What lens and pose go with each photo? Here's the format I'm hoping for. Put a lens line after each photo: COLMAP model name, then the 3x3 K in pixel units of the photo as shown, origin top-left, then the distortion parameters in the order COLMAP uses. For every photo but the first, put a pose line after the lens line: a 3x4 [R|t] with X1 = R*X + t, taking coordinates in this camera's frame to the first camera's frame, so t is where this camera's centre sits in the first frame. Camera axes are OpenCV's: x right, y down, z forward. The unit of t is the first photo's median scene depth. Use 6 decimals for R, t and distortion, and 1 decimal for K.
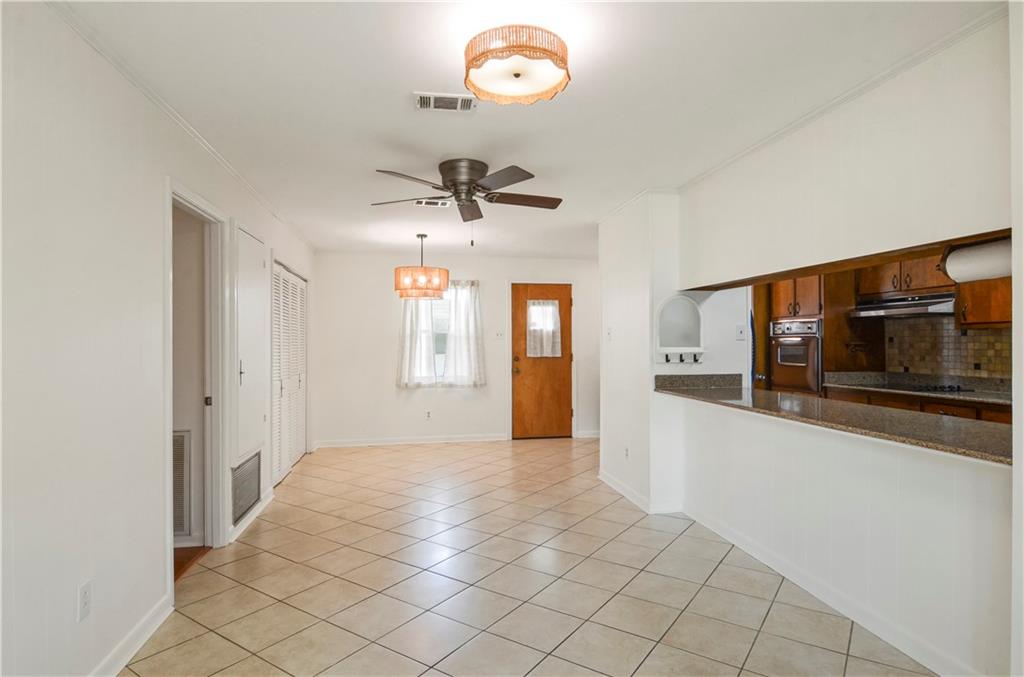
lens RADIAL K [[541.0, 0, 561.1], [0, 541.0, 340.4], [0, 0, 1]] dist [0.001305, -0.000102]
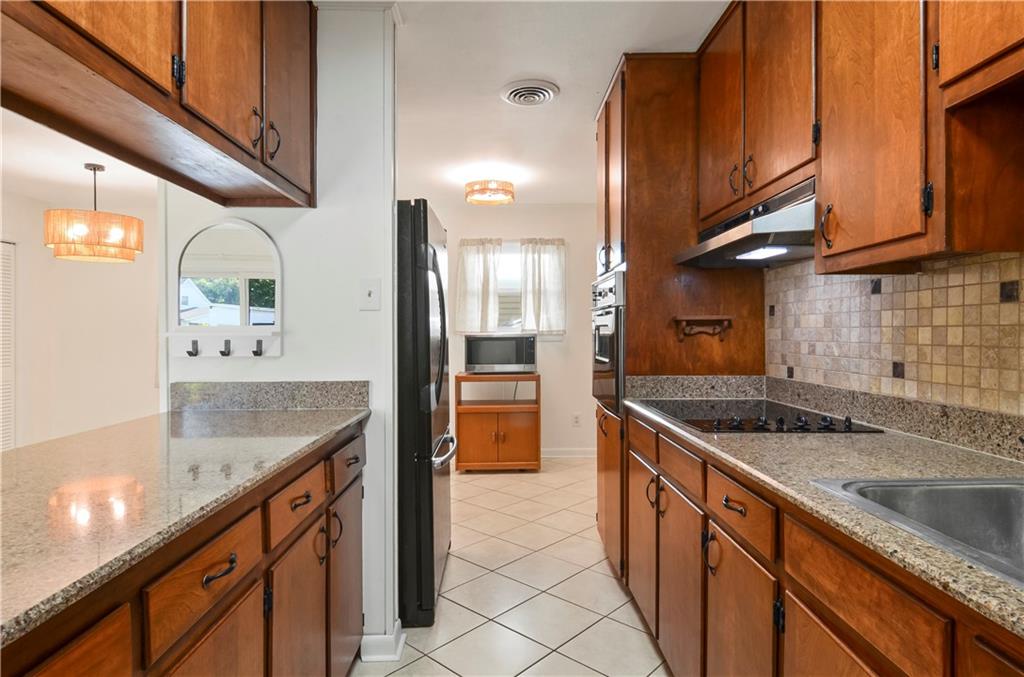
lens RADIAL K [[541.0, 0, 561.1], [0, 541.0, 340.4], [0, 0, 1]] dist [0.001305, -0.000102]
pose [[0.987989, -0.000402, -0.154526, 0.347563], [0.003548, 0.999792, 0.020083, 0.010490], [0.154486, -0.020390, 0.987785, 0.338608]]
